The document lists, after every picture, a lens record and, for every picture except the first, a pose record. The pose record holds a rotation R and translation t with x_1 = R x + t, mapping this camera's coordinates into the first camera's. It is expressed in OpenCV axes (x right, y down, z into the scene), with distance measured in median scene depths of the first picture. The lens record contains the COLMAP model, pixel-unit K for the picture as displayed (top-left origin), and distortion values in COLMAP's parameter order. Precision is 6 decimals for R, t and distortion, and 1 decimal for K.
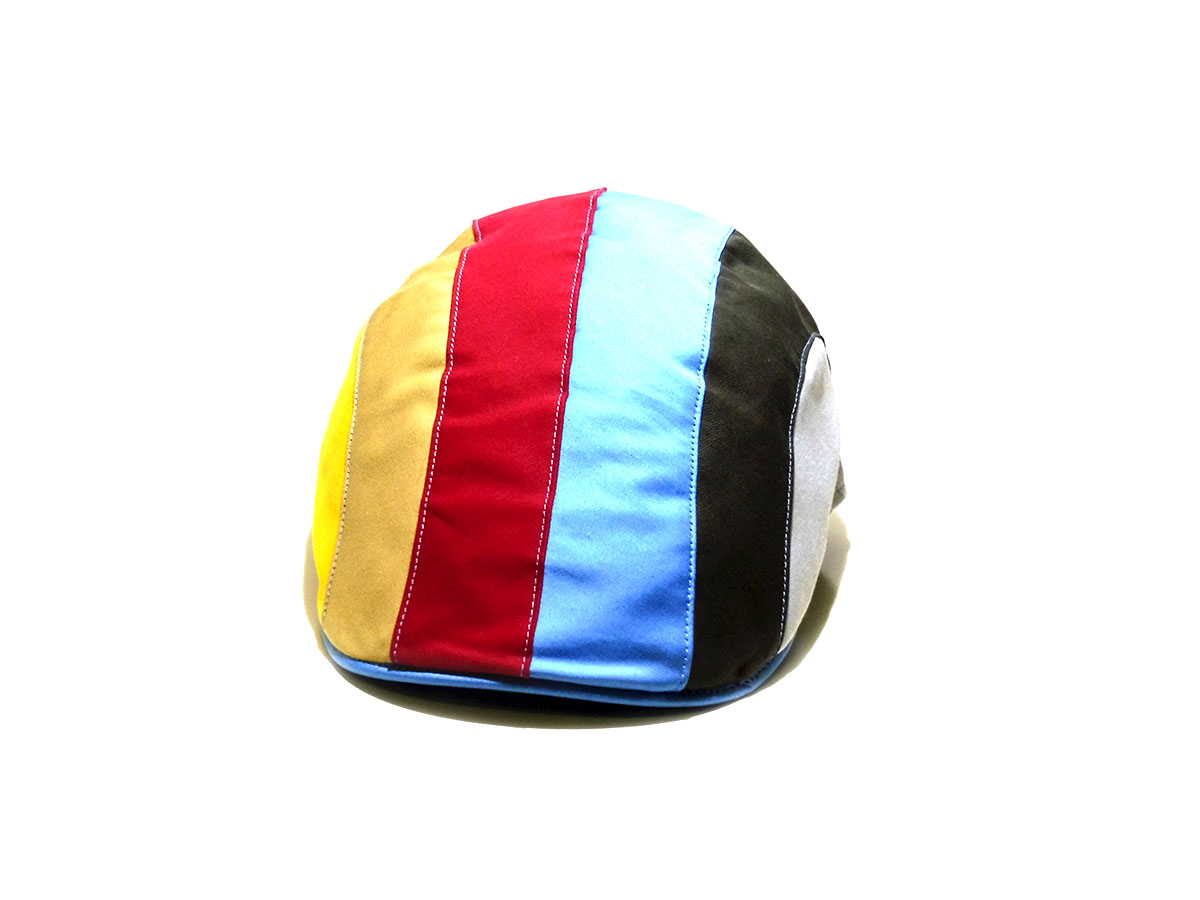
lens RADIAL K [[2805.4, 0, 600.0], [0, 2805.4, 450.0], [0, 0, 1]] dist [0.098608, -0.059387]
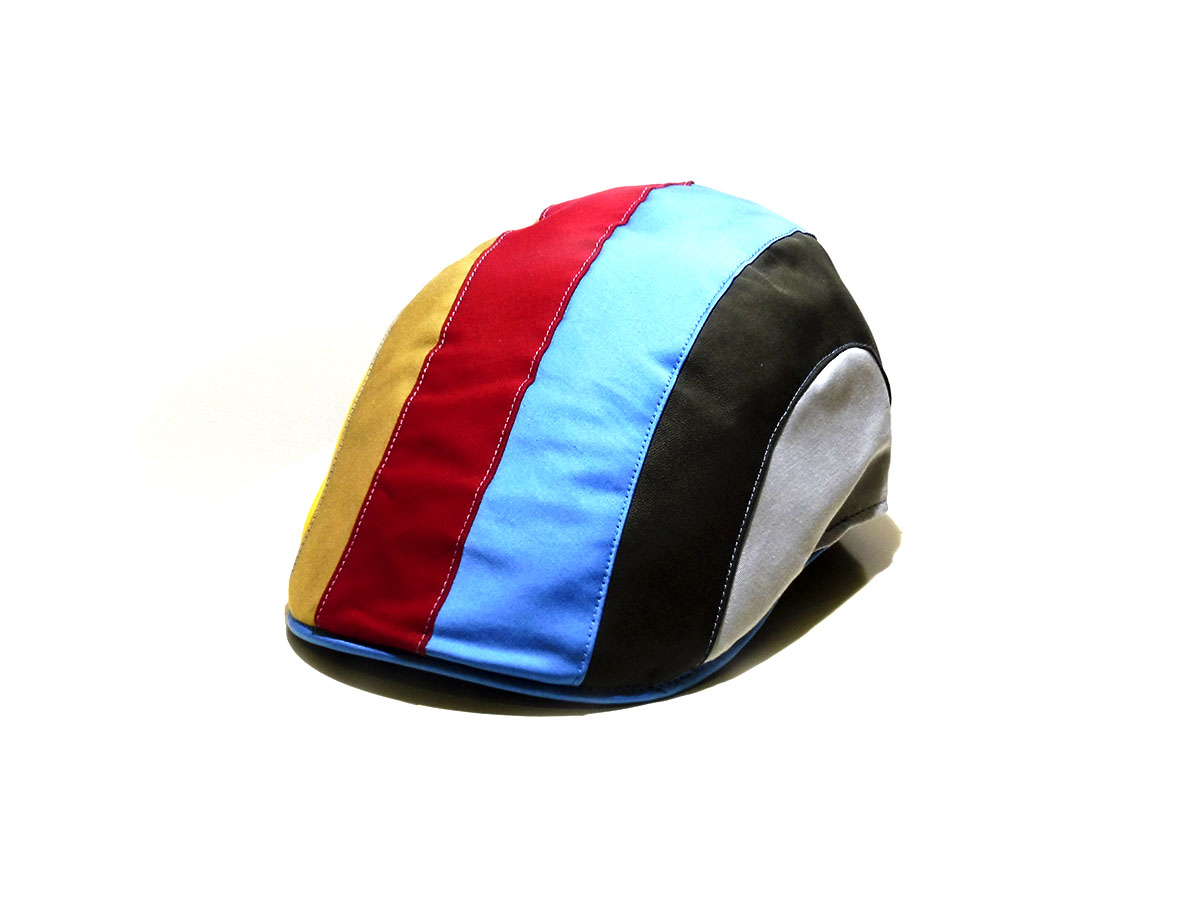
lens RADIAL K [[2805.4, 0, 600.0], [0, 2805.4, 450.0], [0, 0, 1]] dist [0.098608, -0.059387]
pose [[0.958927, 0.091794, -0.268388, 0.292452], [-0.090839, 0.995737, 0.016000, -0.013973], [0.268713, 0.009037, 0.963178, 0.042435]]
